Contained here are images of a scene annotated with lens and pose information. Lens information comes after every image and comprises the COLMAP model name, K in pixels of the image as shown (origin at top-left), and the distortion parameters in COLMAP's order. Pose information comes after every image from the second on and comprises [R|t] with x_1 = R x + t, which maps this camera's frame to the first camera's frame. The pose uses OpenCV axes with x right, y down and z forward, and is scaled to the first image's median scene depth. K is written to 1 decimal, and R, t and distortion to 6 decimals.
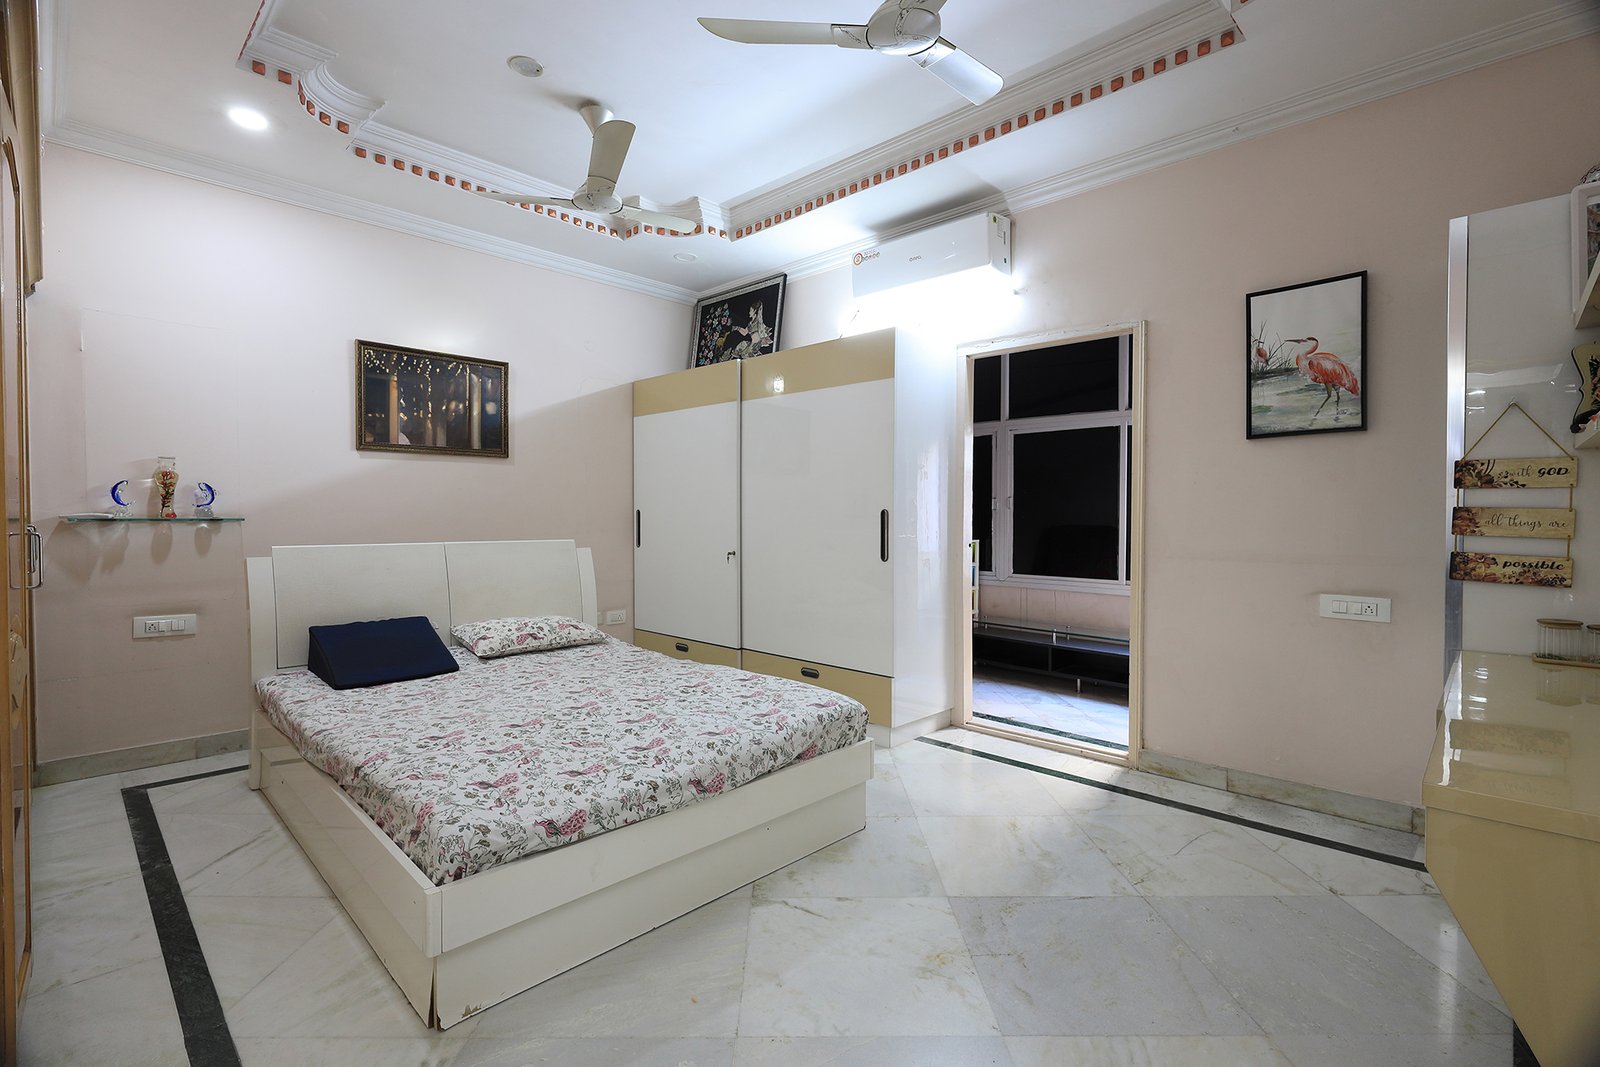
lens RADIAL K [[738.4, 0, 801.3], [0, 738.4, 527.2], [0, 0, 1]] dist [-0.000694, -0.000256]
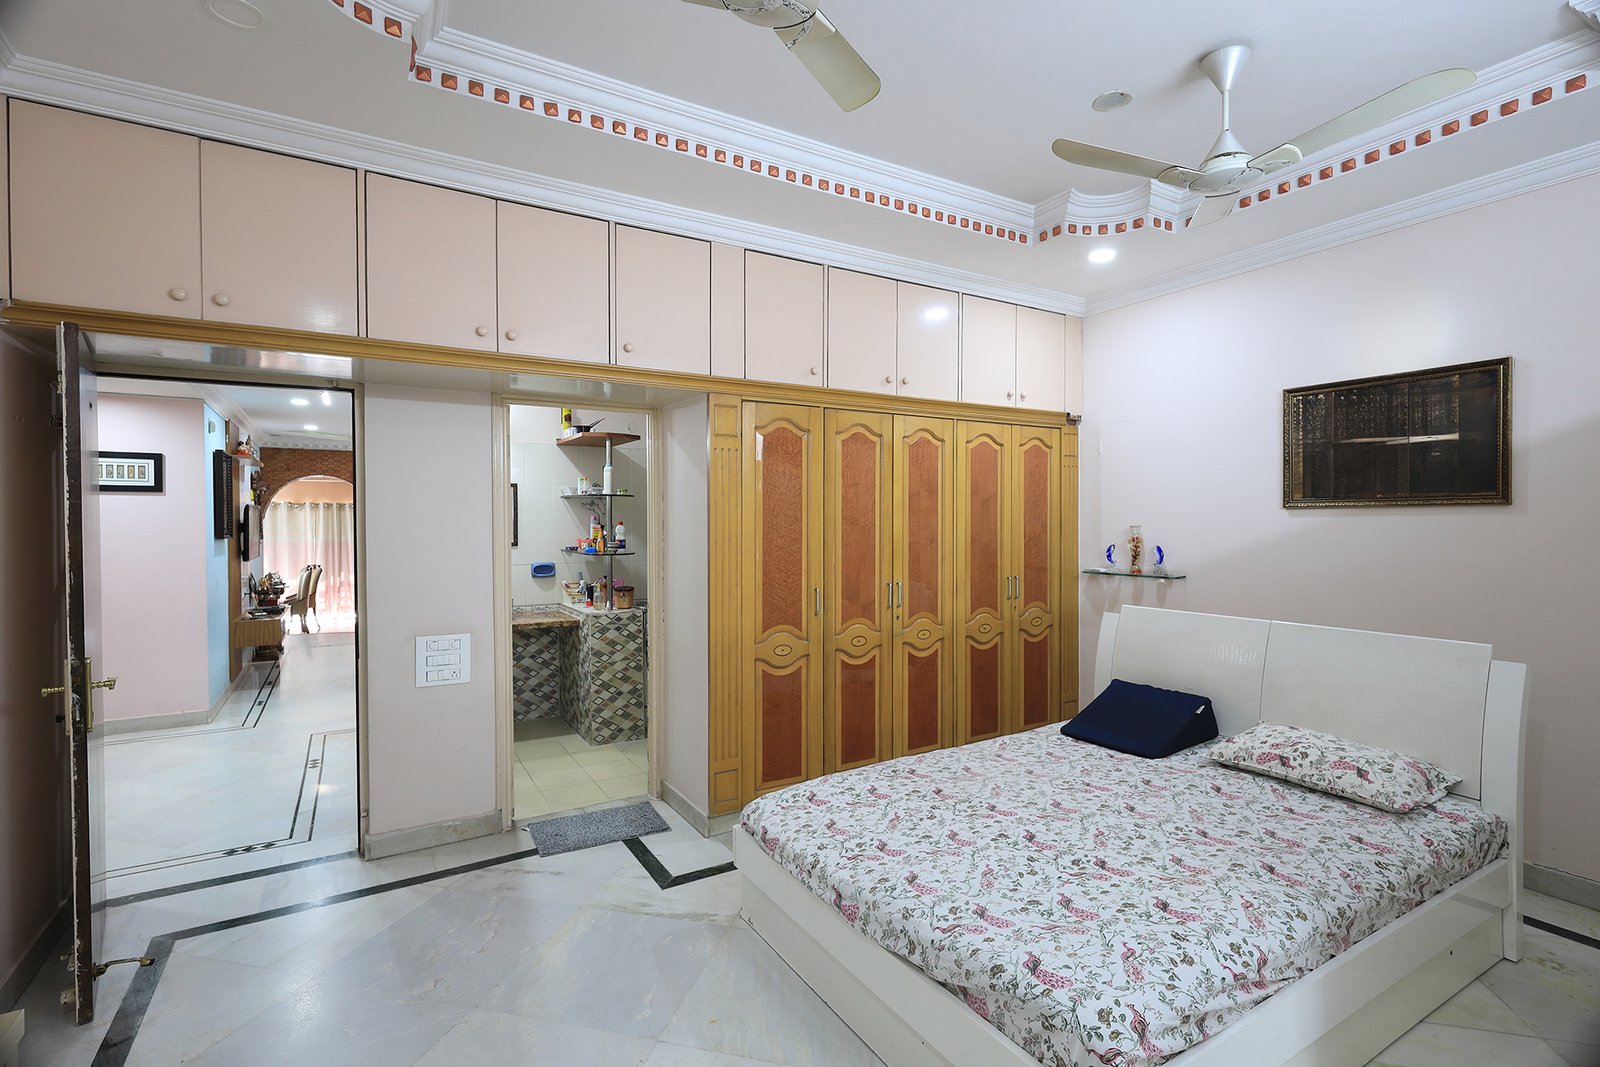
lens RADIAL K [[738.4, 0, 799.2], [0, 738.4, 532.1], [0, 0, 1]] dist [-0.000694, -0.000256]
pose [[-0.254395, 0.011975, -0.967026, 0.540806], [-0.015057, 0.999753, 0.016341, -0.099755], [0.966983, 0.018718, -0.254152, 0.790768]]
